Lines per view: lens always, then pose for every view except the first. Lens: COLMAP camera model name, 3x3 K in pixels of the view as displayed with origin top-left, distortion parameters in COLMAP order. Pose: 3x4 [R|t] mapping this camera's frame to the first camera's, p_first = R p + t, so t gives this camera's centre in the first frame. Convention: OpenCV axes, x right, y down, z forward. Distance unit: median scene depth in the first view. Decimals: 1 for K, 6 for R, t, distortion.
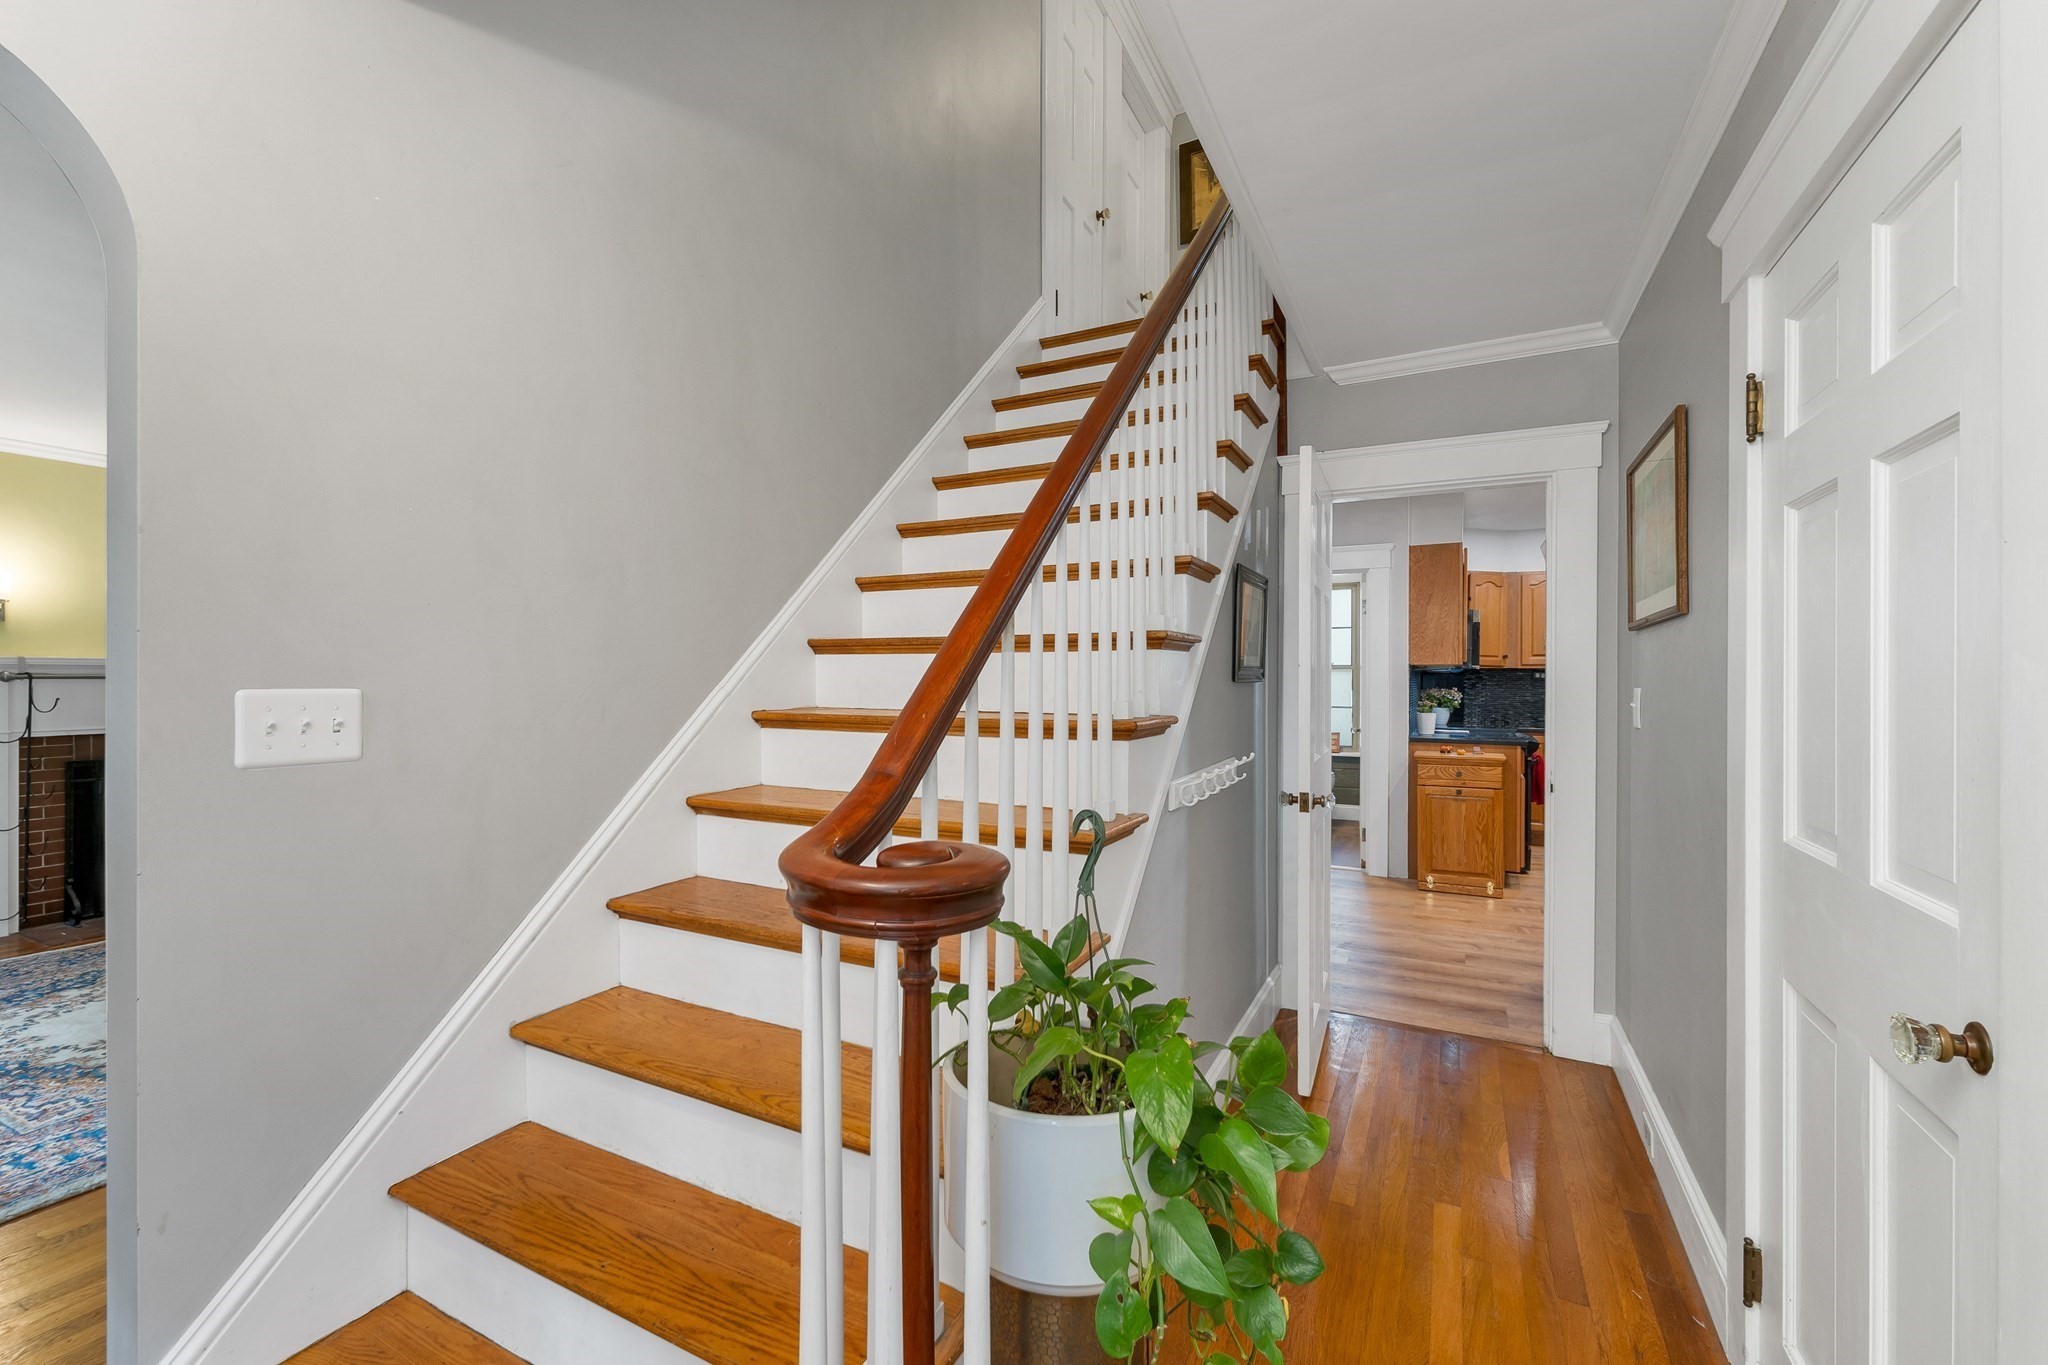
lens RADIAL K [[852.8, 0, 1011.6], [0, 852.8, 682.4], [0, 0, 1]] dist [0.001236, -0.000016]
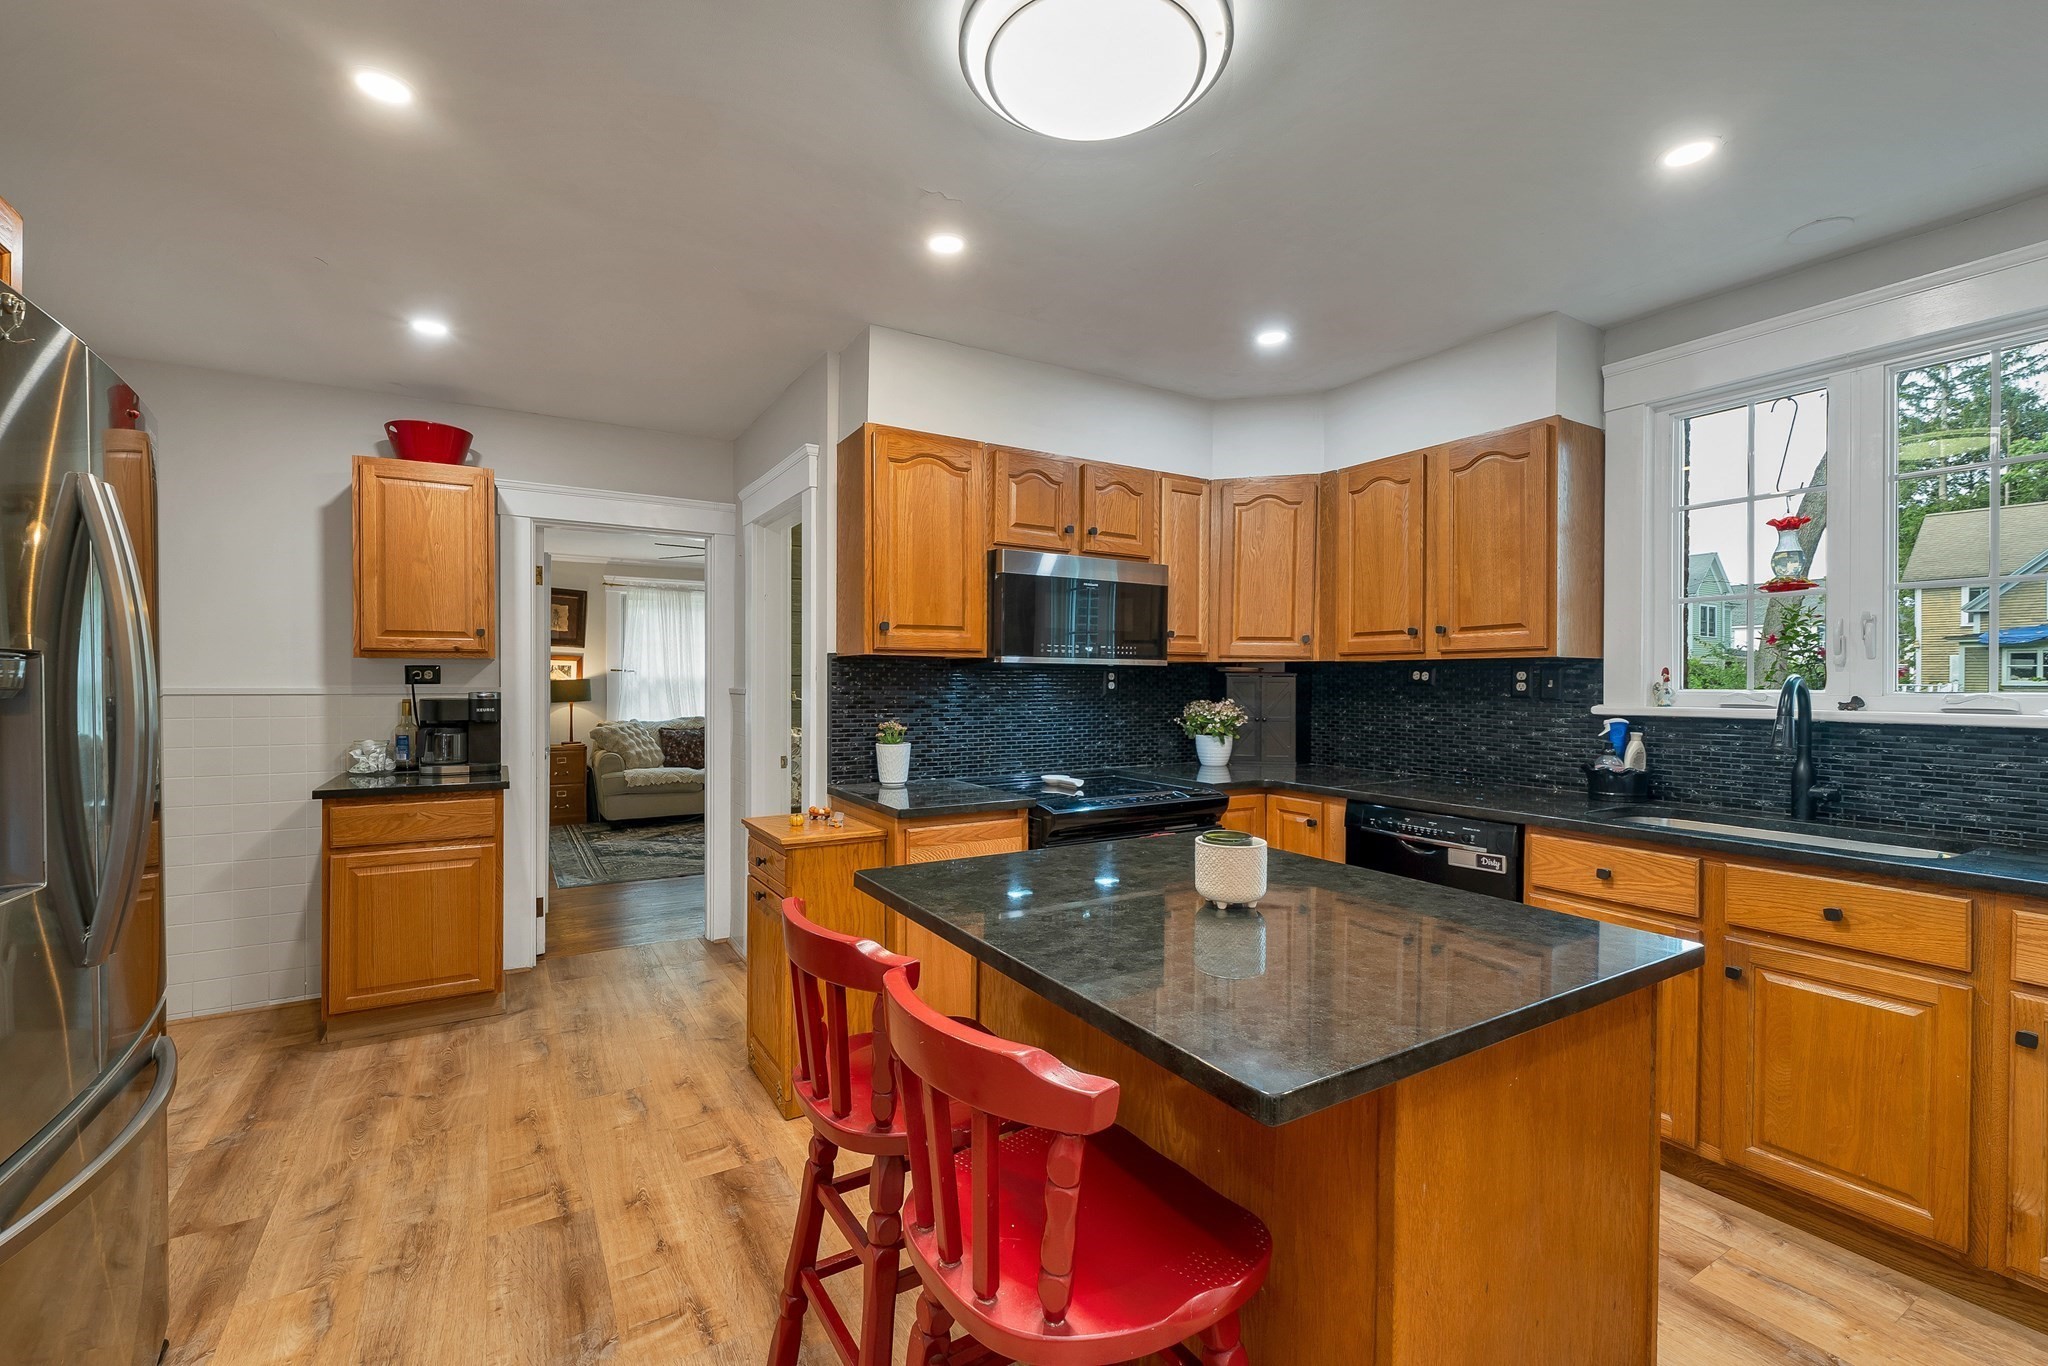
lens RADIAL K [[852.8, 0, 1011.6], [0, 852.8, 682.9], [0, 0, 1]] dist [0.001236, -0.000016]
pose [[0.849842, 0.000558, -0.527038, 0.698973], [-0.004856, 0.999965, -0.006772, 0.000161], [0.527015, 0.008314, 0.849815, 0.472891]]
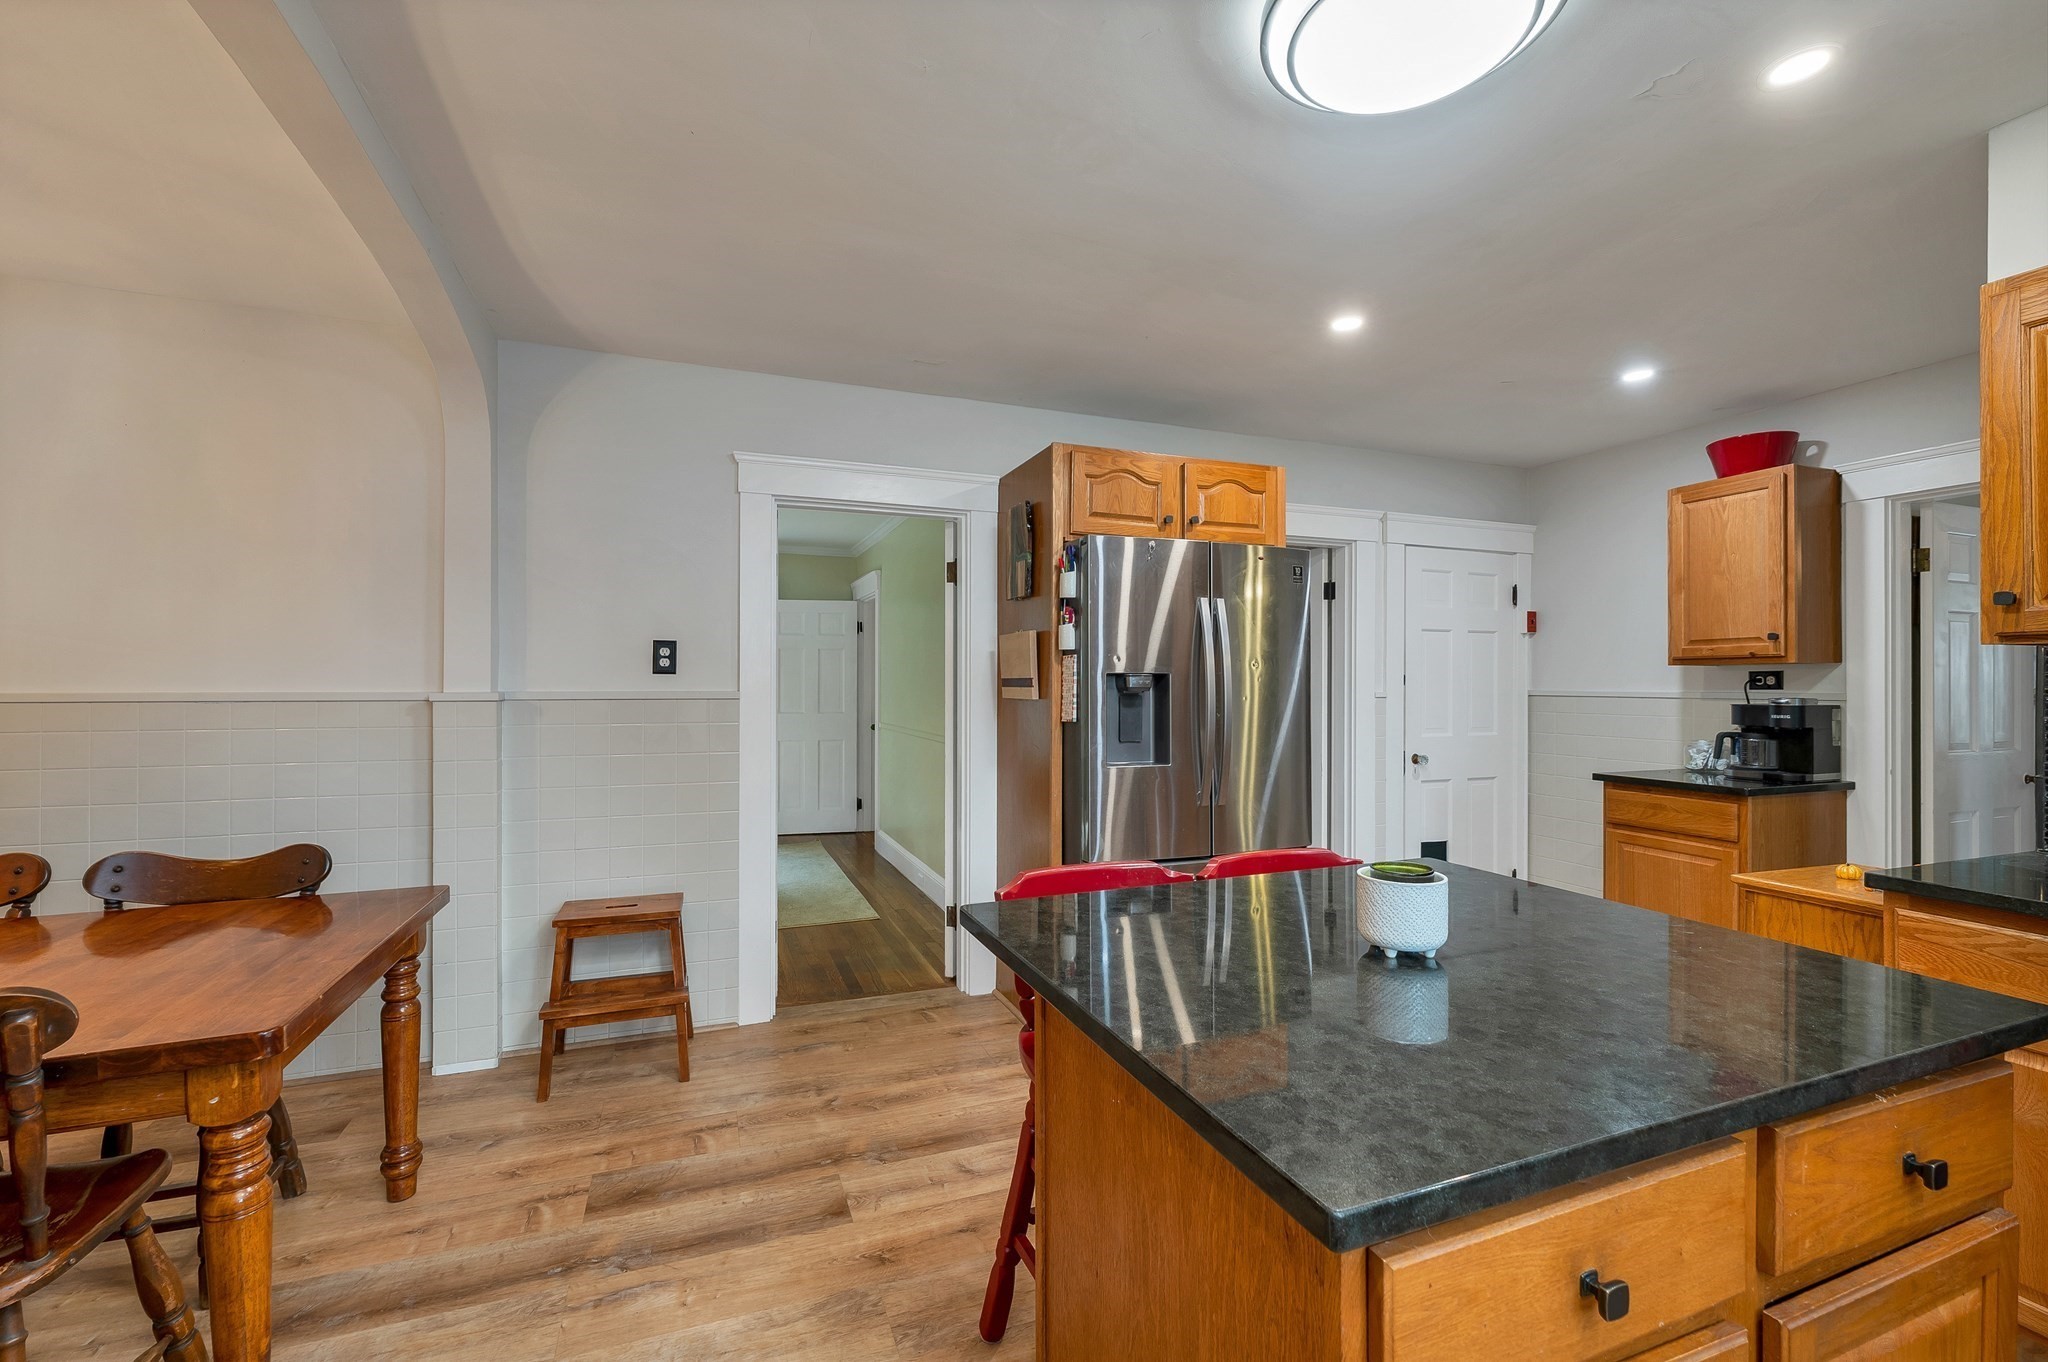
lens RADIAL K [[852.8, 0, 1011.6], [0, 852.8, 680.9], [0, 0, 1]] dist [0.001236, -0.000016]
pose [[-0.660900, -0.004626, -0.750460, 0.702430], [-0.008105, 0.999967, 0.000974, 0.000072], [0.750430, 0.006726, -0.660916, 0.479970]]
